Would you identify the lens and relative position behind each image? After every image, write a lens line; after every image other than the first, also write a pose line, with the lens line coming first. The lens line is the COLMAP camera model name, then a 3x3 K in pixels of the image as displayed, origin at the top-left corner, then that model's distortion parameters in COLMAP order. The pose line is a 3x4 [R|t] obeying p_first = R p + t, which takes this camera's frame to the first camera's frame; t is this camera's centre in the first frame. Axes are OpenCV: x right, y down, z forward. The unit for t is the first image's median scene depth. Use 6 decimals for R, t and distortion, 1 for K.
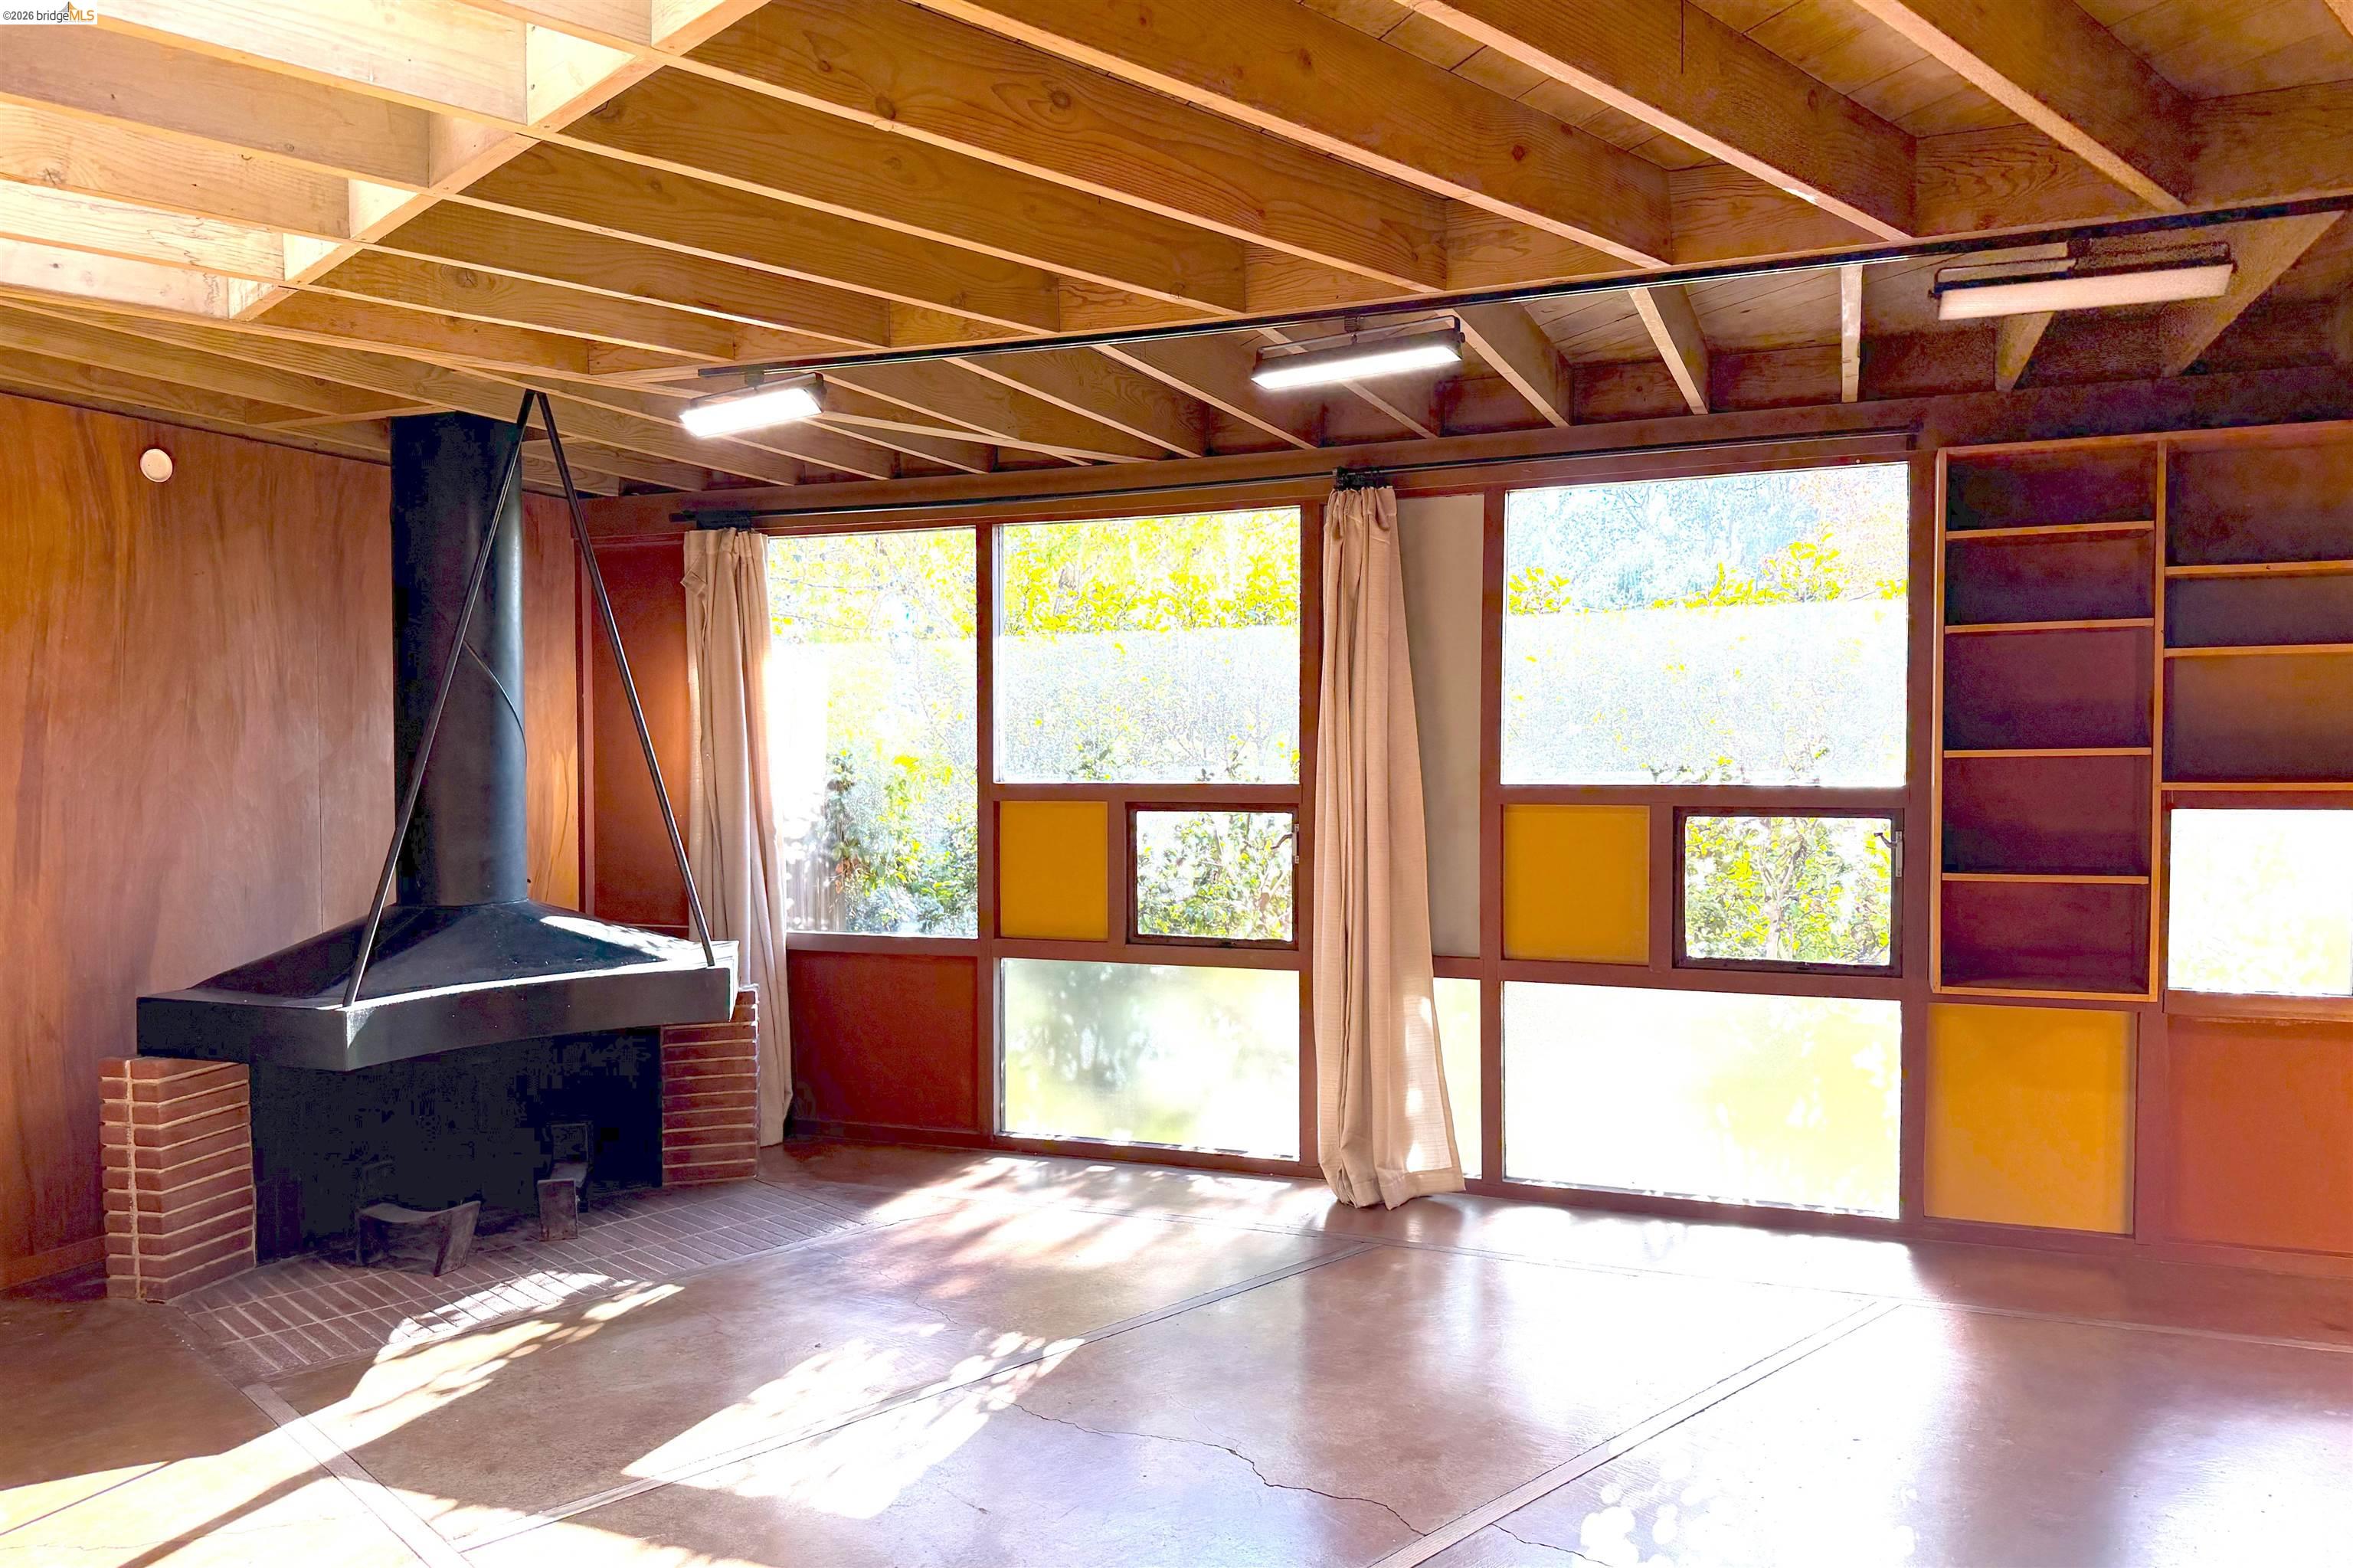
lens RADIAL K [[1654.5, 0, 1182.6], [0, 1654.5, 775.7], [0, 0, 1]] dist [0.099364, -0.051621]
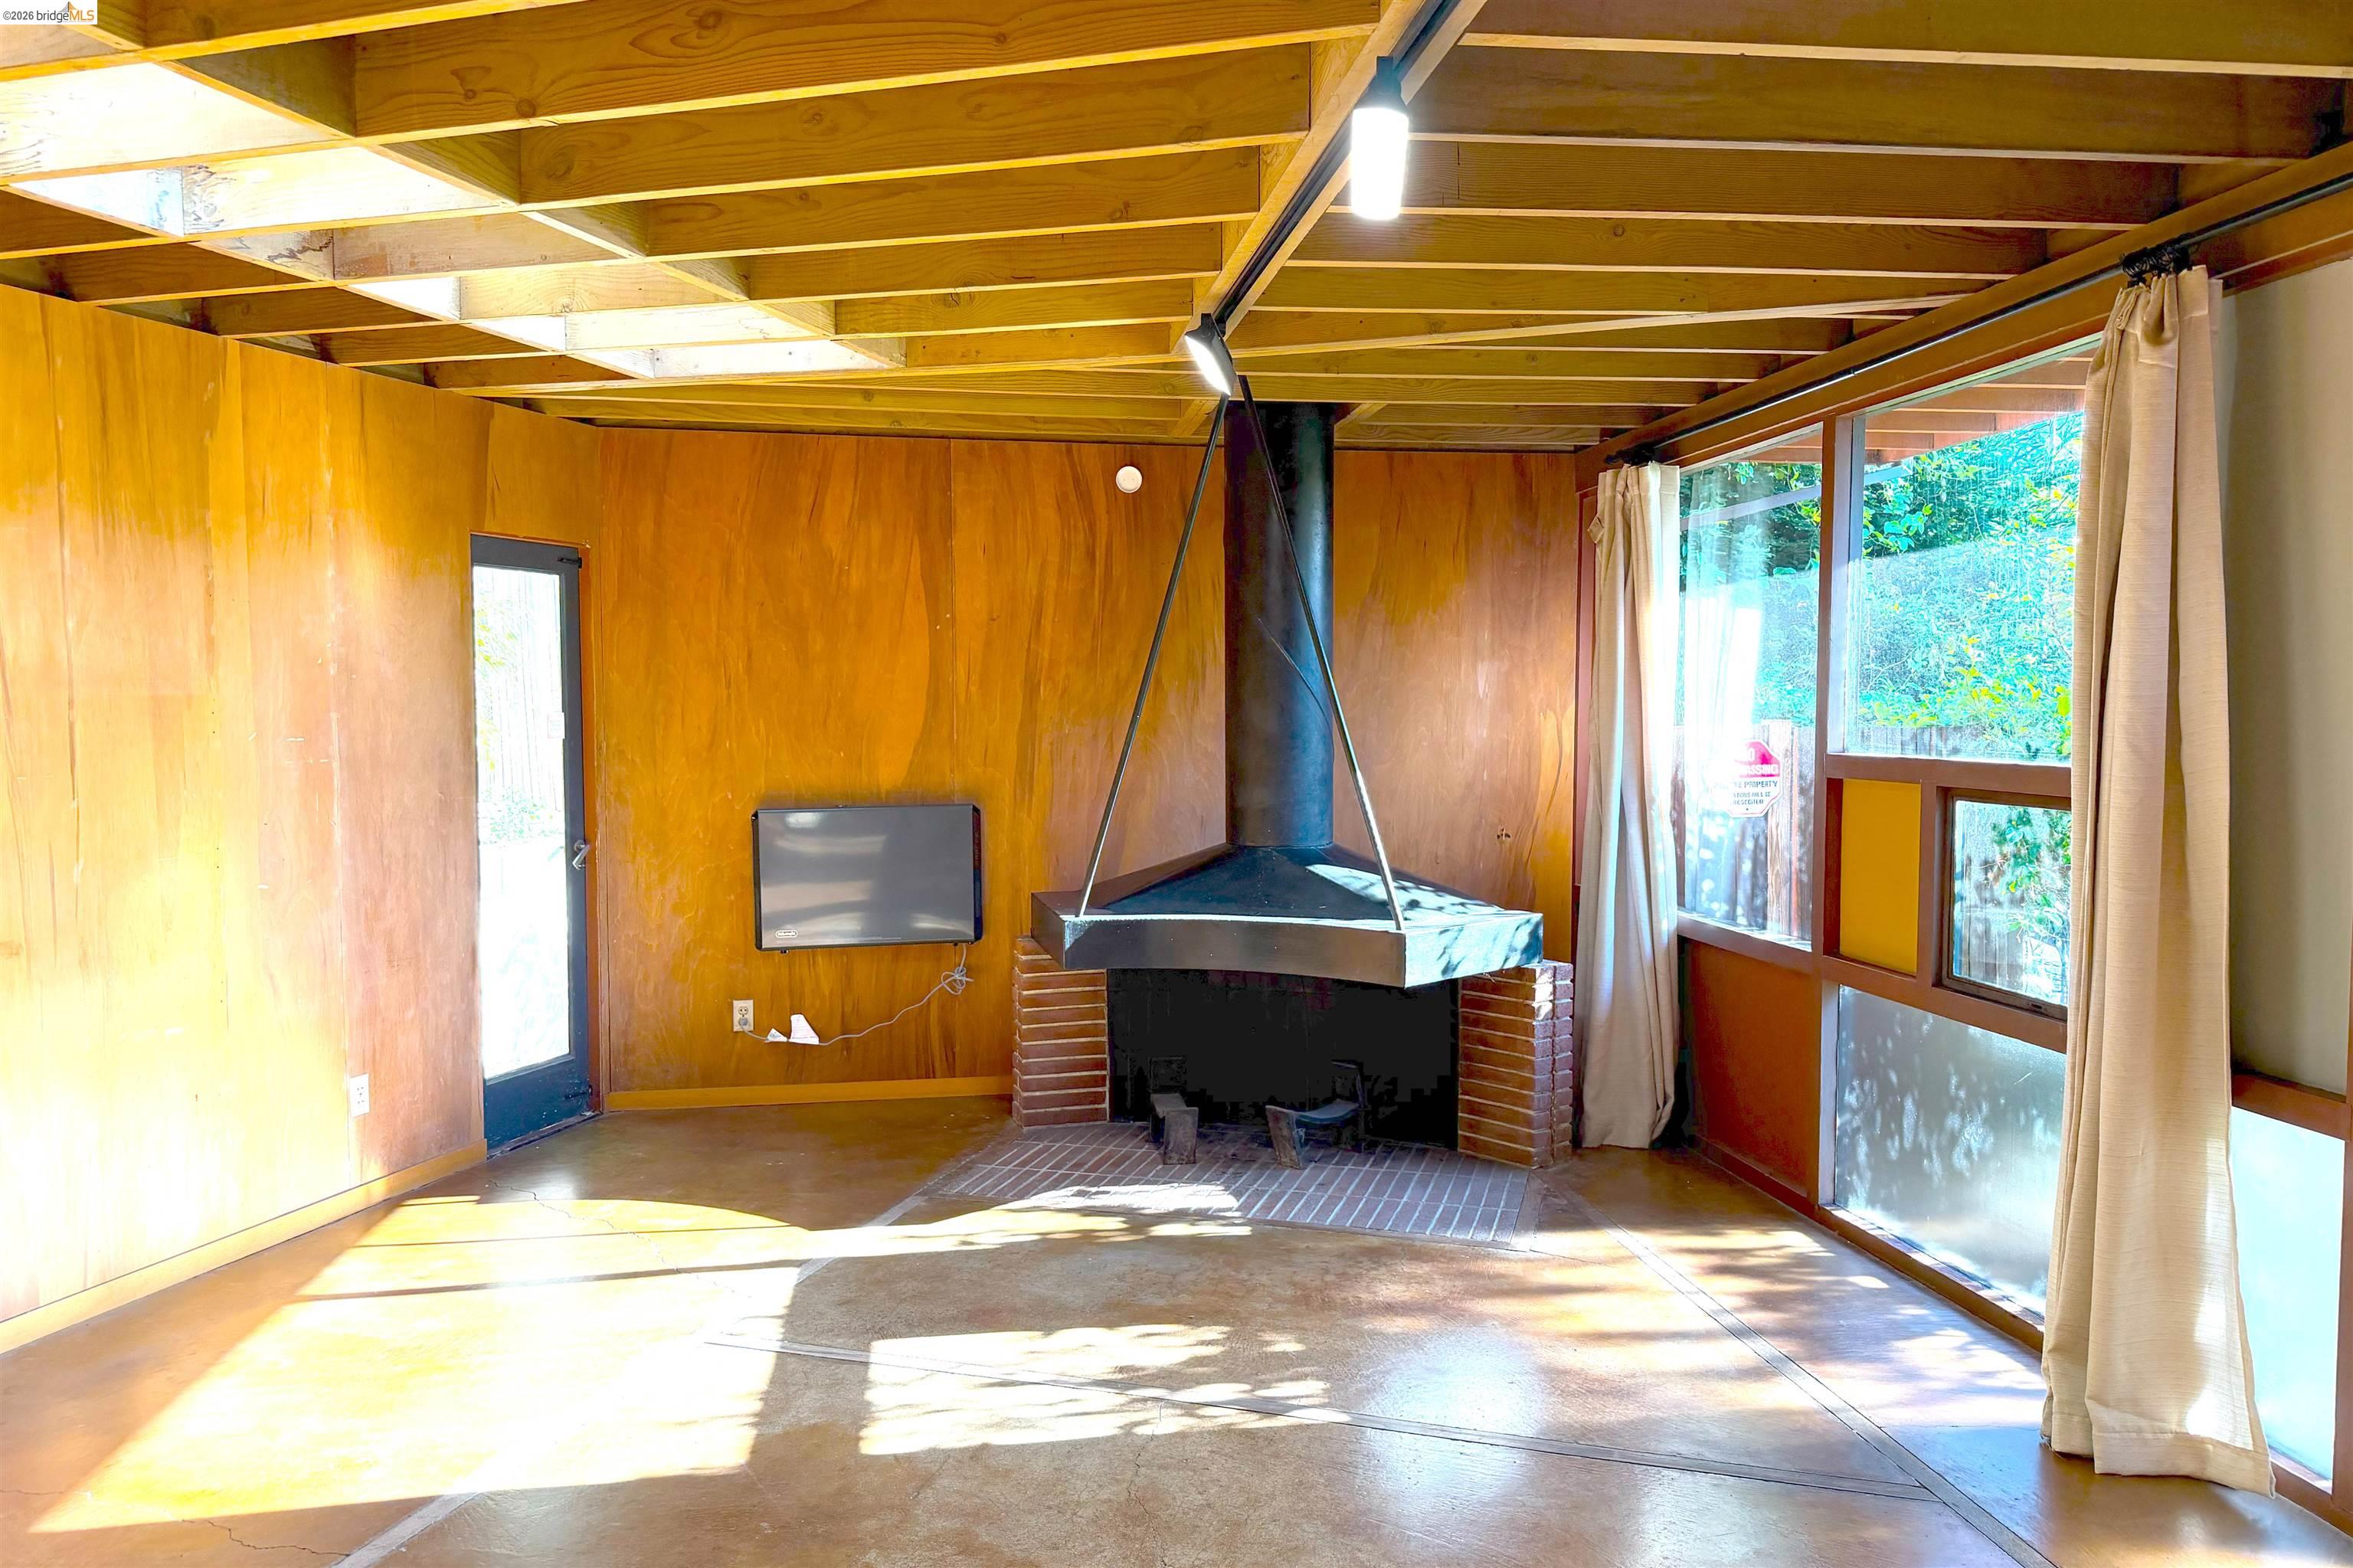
lens RADIAL K [[1654.5, 0, 1176.5], [0, 1654.5, 769.0], [0, 0, 1]] dist [0.099364, -0.051621]
pose [[0.516101, 0.041999, -0.855497, 0.493716], [-0.024506, 0.999112, 0.034265, -0.010393], [0.856177, 0.003281, 0.516672, 0.406004]]
